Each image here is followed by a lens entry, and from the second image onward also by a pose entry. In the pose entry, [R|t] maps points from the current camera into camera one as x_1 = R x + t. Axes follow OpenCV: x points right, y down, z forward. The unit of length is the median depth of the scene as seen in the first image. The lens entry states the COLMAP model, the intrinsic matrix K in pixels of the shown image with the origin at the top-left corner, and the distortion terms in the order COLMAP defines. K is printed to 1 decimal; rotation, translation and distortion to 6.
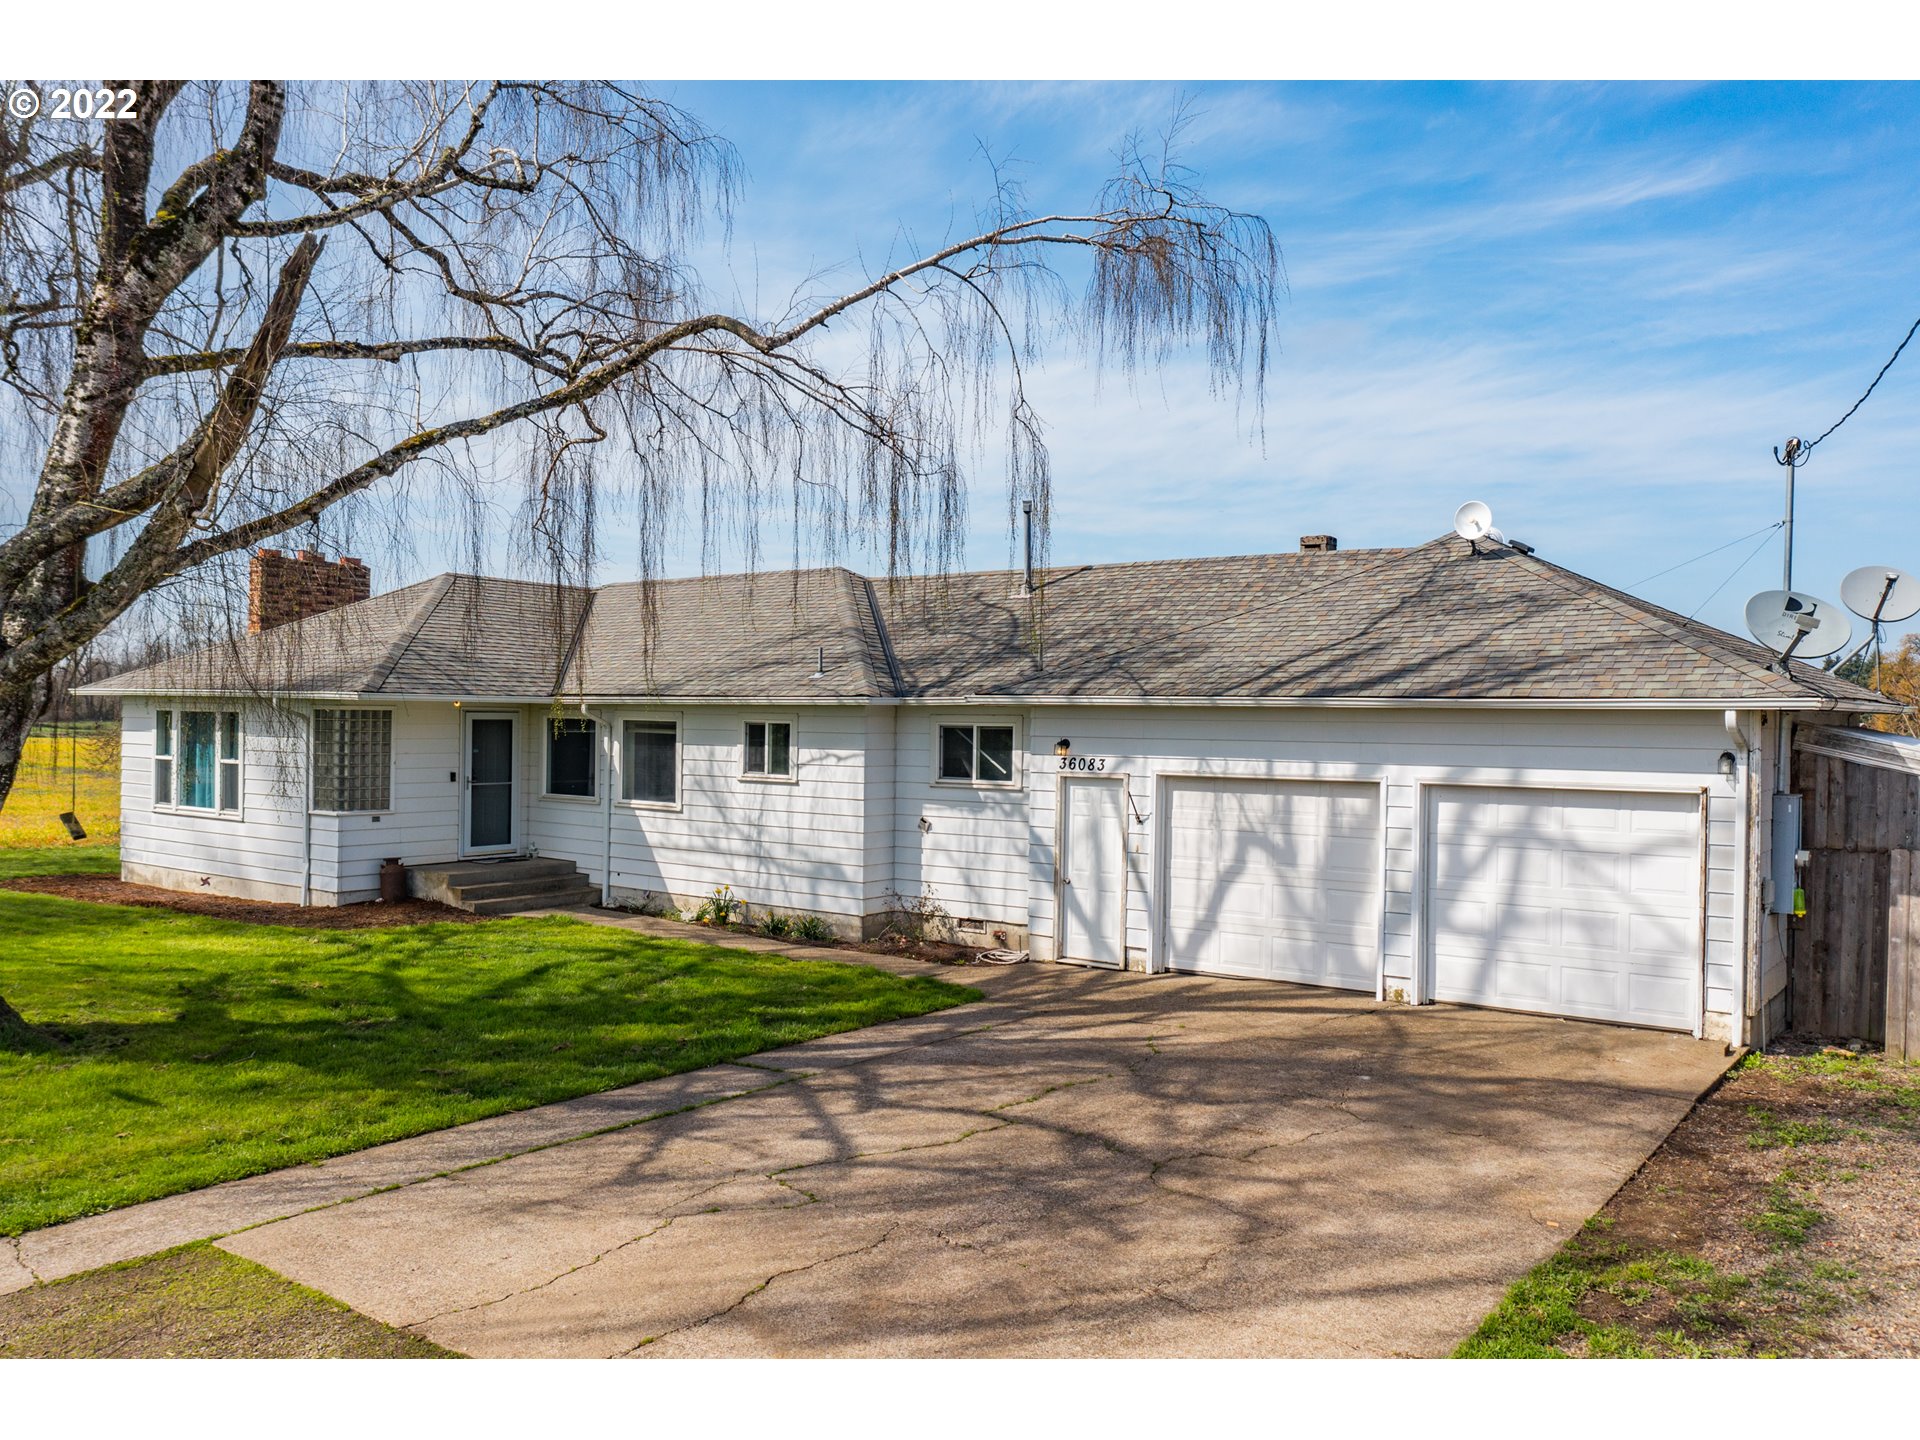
lens RADIAL K [[1522.1, 0, 957.9], [0, 1522.1, 701.6], [0, 0, 1]] dist [-0.007218, -0.000046]
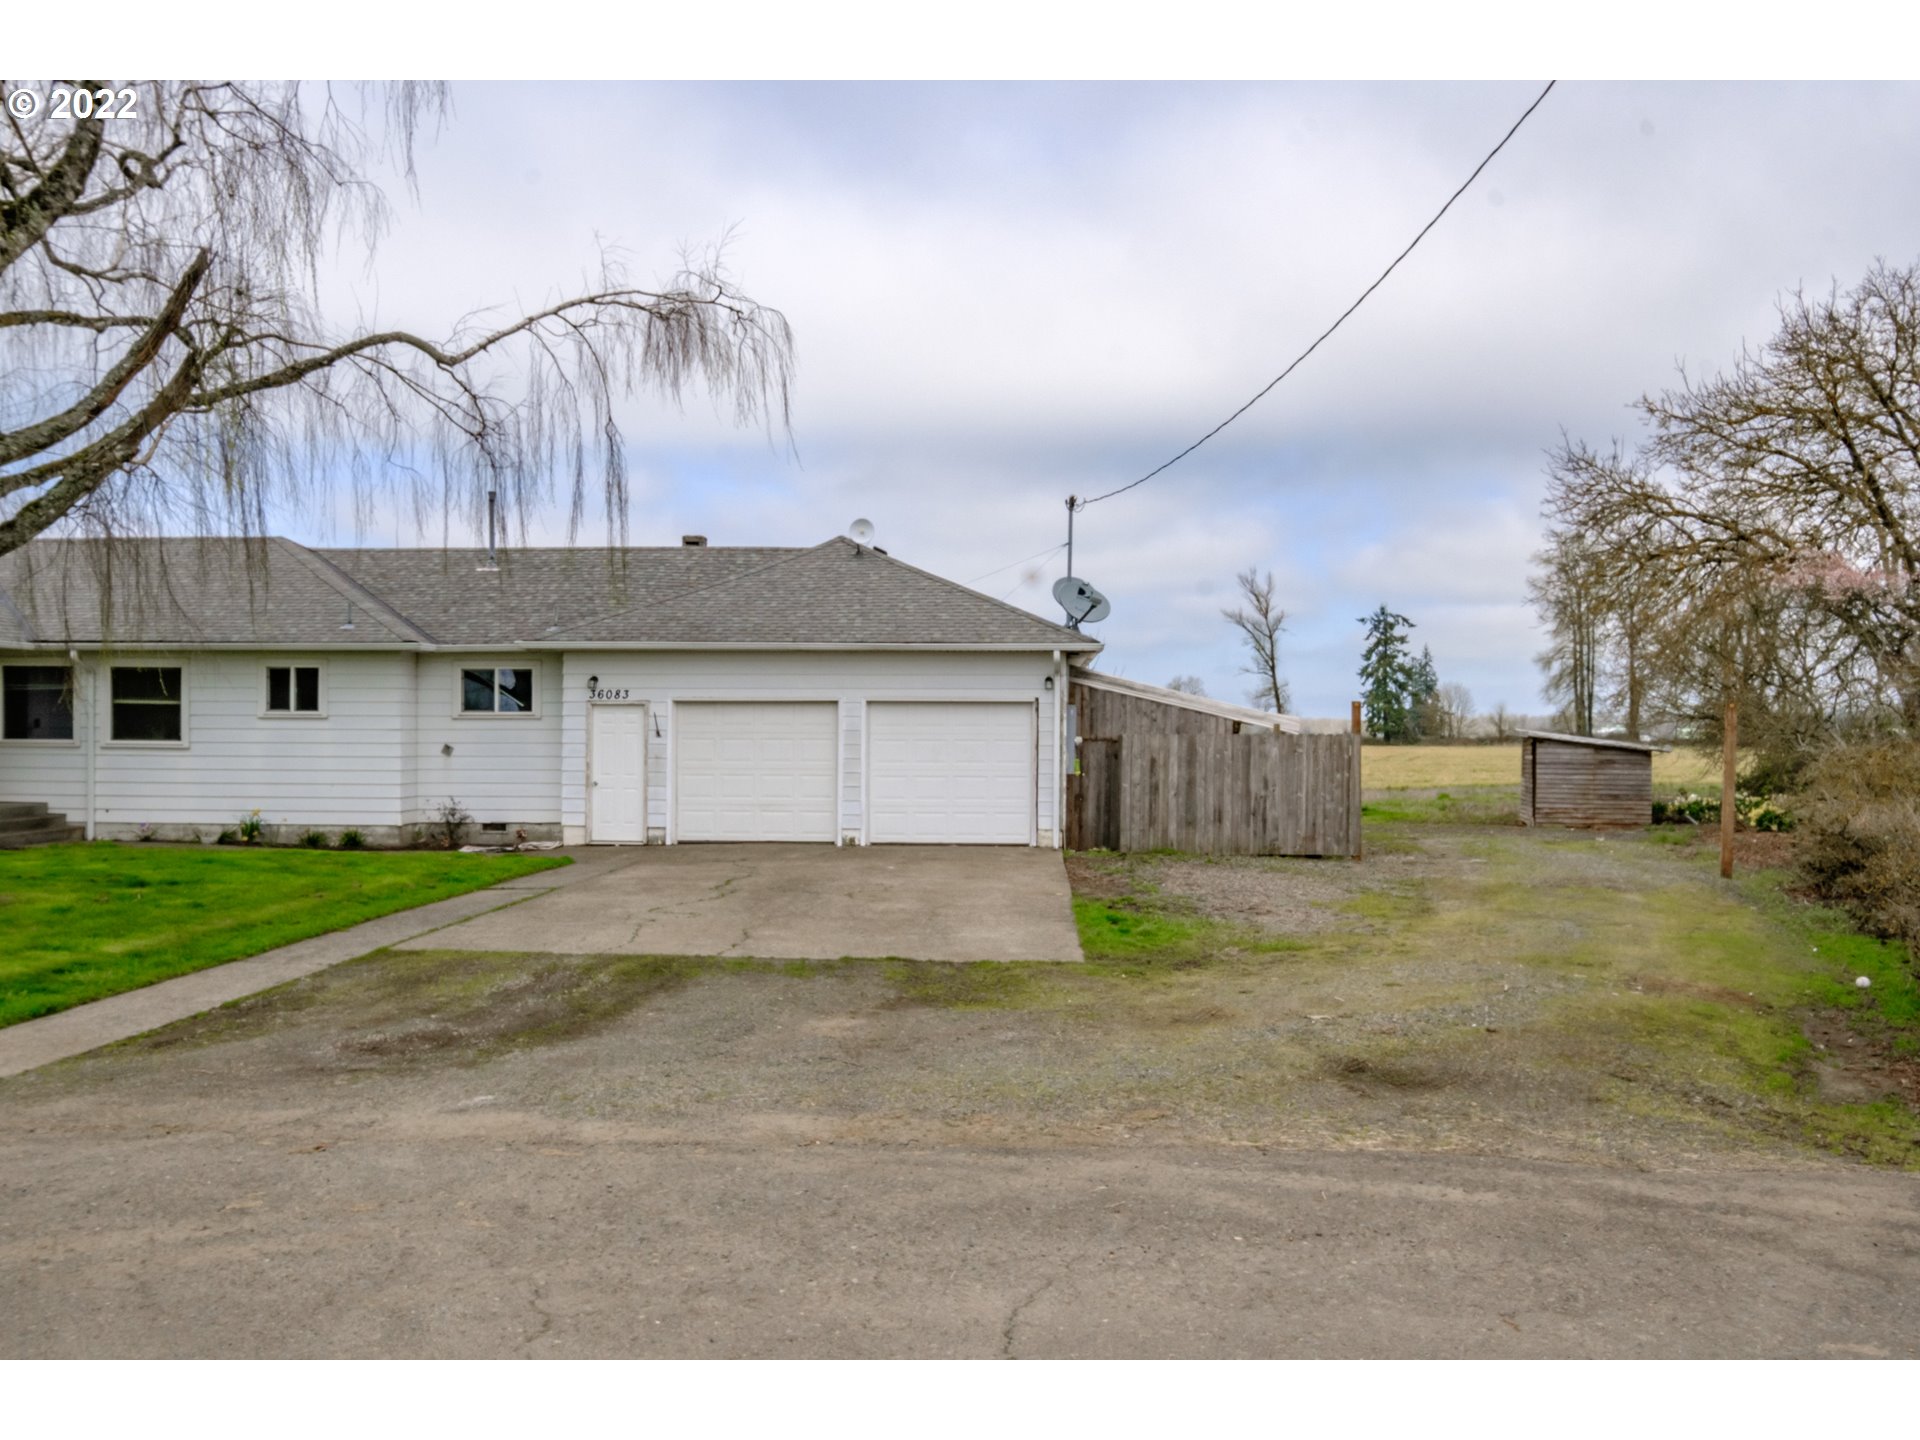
lens RADIAL K [[1522.1, 0, 957.1], [0, 1522.1, 752.8], [0, 0, 1]] dist [-0.007218, -0.000046]
pose [[0.833538, -0.016065, 0.552228, -0.422469], [0.000044, 0.999579, 0.029013, 0.055941], [-0.552462, -0.024159, 0.833188, -0.295179]]
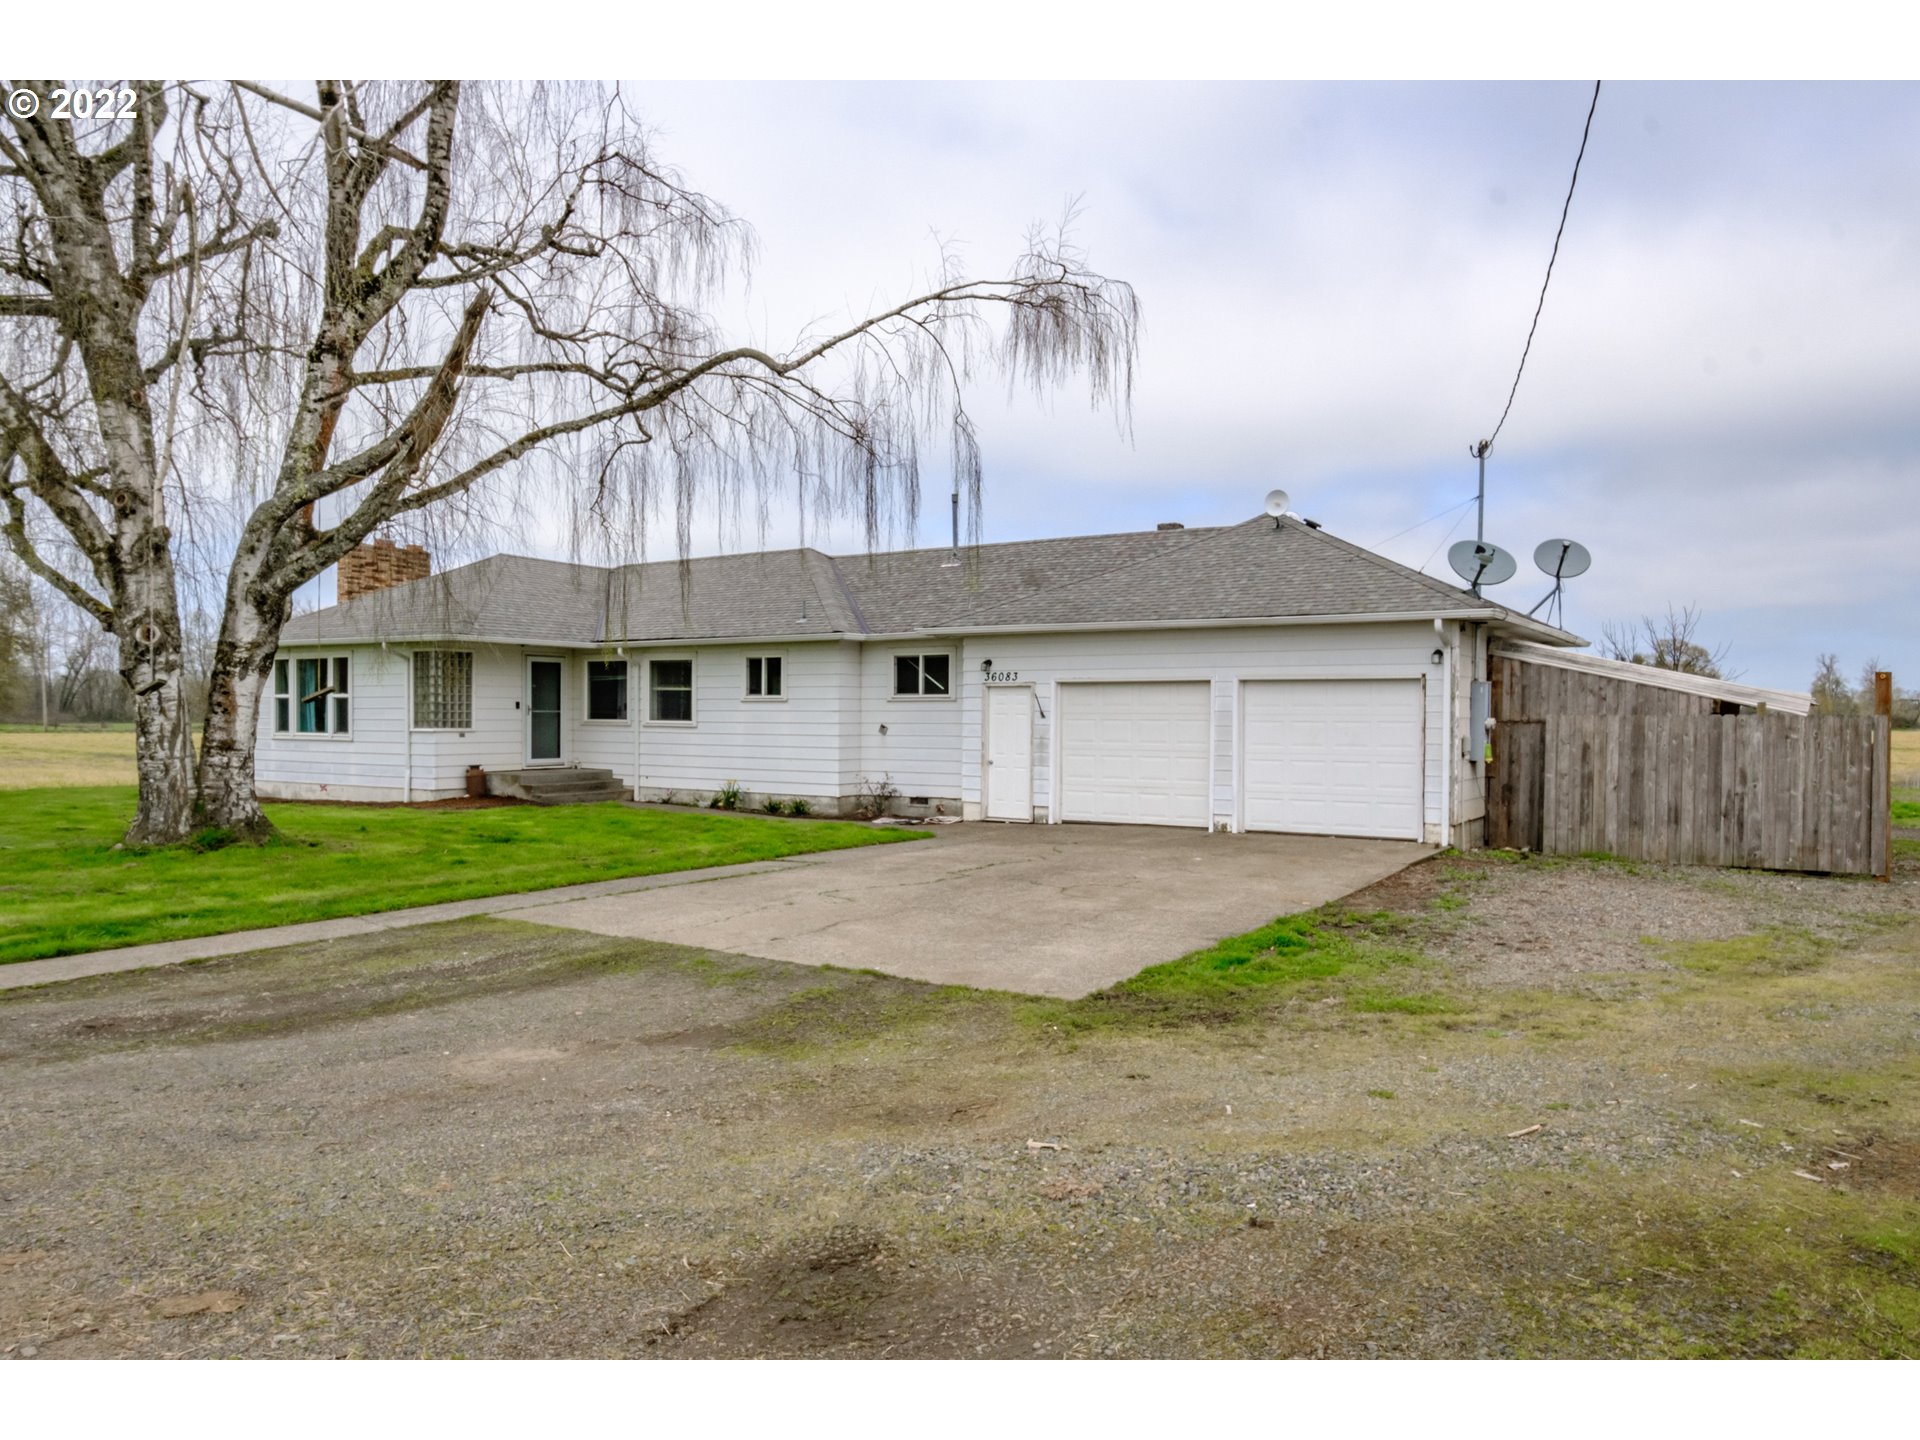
lens RADIAL K [[1320.3, 0, 949.3], [0, 1320.3, 726.7], [0, 0, 1]] dist [-0.013128, 0.017887]
pose [[0.998165, -0.007640, 0.060064, -0.040145], [0.006440, 0.999777, 0.020133, 0.064717], [-0.060204, -0.019709, 0.997991, -0.210709]]
